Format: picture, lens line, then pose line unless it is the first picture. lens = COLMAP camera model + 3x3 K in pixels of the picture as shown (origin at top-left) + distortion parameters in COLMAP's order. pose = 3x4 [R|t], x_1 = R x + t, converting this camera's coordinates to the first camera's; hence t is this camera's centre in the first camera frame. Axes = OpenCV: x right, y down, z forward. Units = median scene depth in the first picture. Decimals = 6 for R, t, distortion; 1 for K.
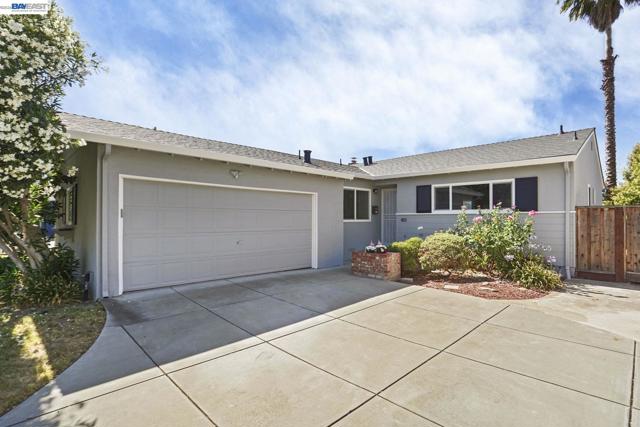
lens RADIAL K [[316.2, 0, 320.0], [0, 316.2, 213.5], [0, 0, 1]] dist [-0.001160, 0.001095]
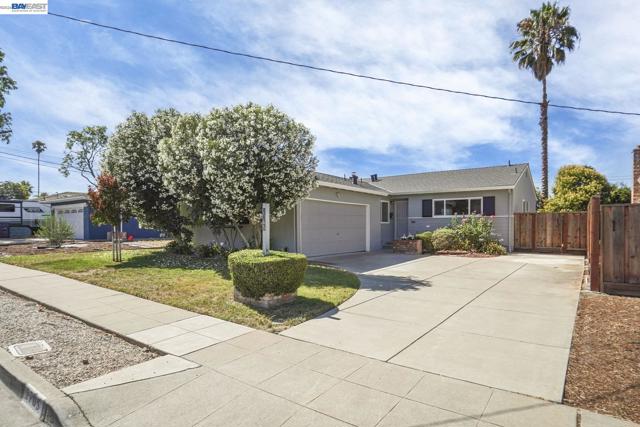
lens RADIAL K [[356.8, 0, 318.8], [0, 356.8, 230.5], [0, 0, 1]] dist [0.002521, 0.000088]
pose [[0.988909, -0.007021, 0.148359, -0.472578], [0.003231, 0.999663, 0.025774, 0.016602], [-0.148490, -0.025008, 0.988598, -0.673281]]
